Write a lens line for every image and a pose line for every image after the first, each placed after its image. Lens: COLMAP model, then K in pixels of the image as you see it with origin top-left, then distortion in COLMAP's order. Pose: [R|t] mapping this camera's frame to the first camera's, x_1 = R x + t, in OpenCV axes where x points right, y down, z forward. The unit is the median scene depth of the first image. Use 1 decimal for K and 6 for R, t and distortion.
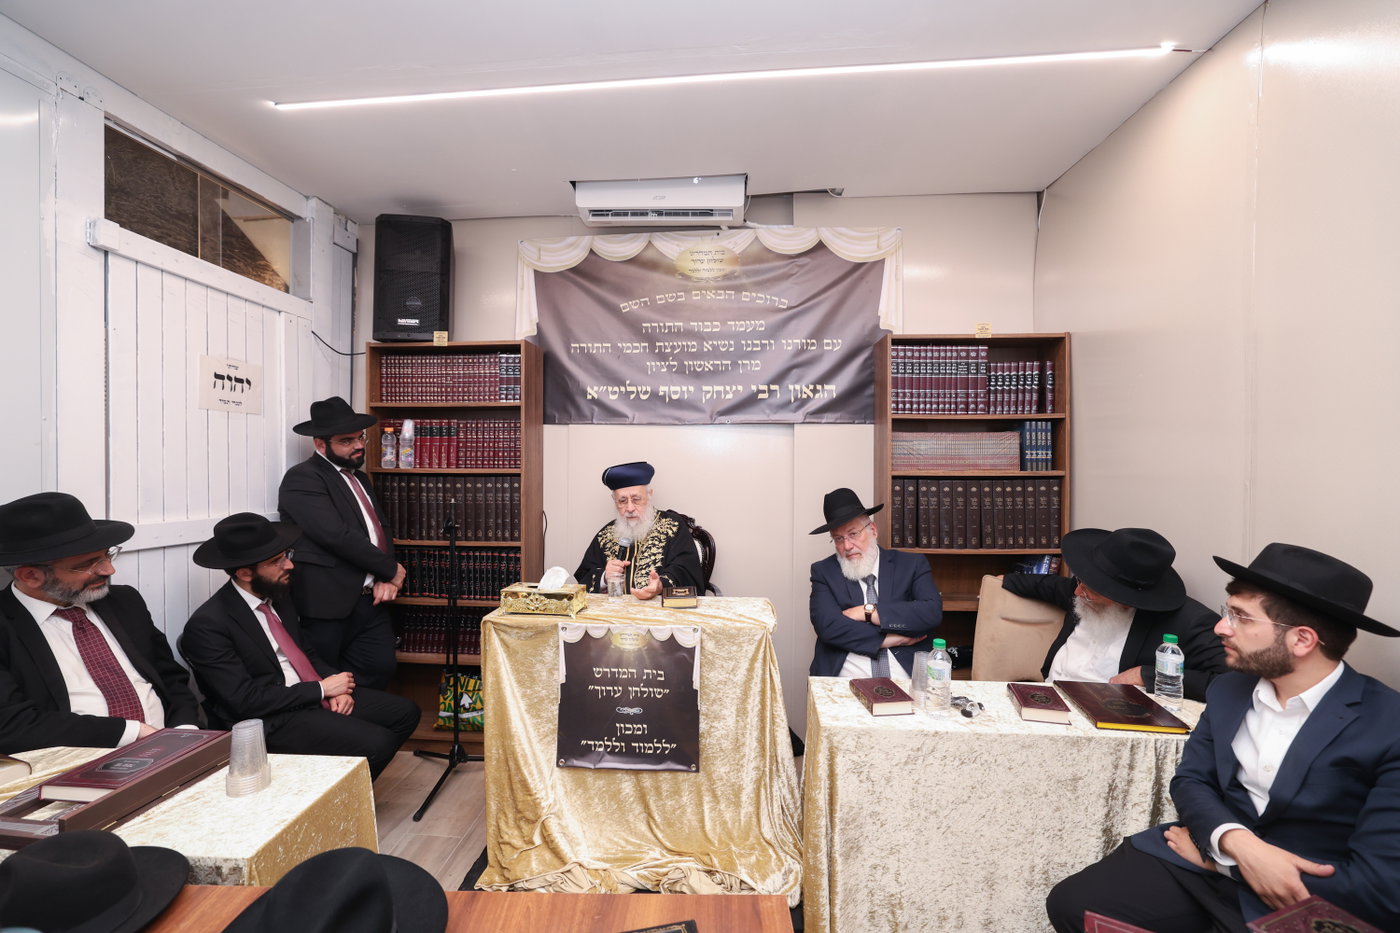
lens RADIAL K [[588.4, 0, 695.9], [0, 588.4, 449.0], [0, 0, 1]] dist [-0.018929, 0.000524]
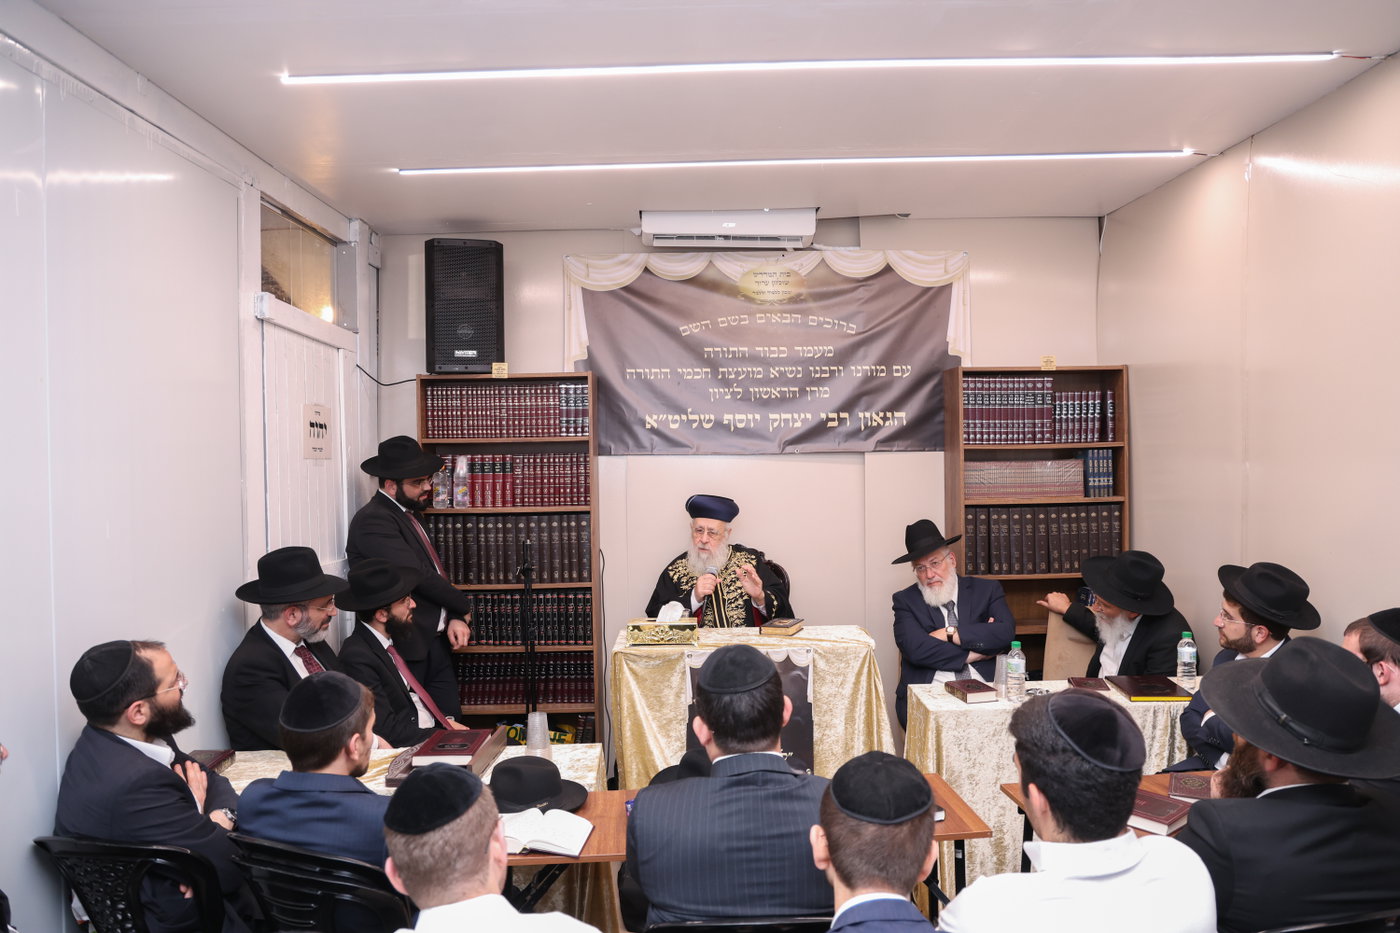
lens RADIAL K [[977.4, 0, 704.8], [0, 977.4, 435.9], [0, 0, 1]] dist [-0.035878, -0.000700]
pose [[0.994335, -0.016989, 0.104922, -0.278928], [0.016662, 0.999853, 0.003993, -0.085036], [-0.104975, -0.002222, 0.994472, -0.610434]]
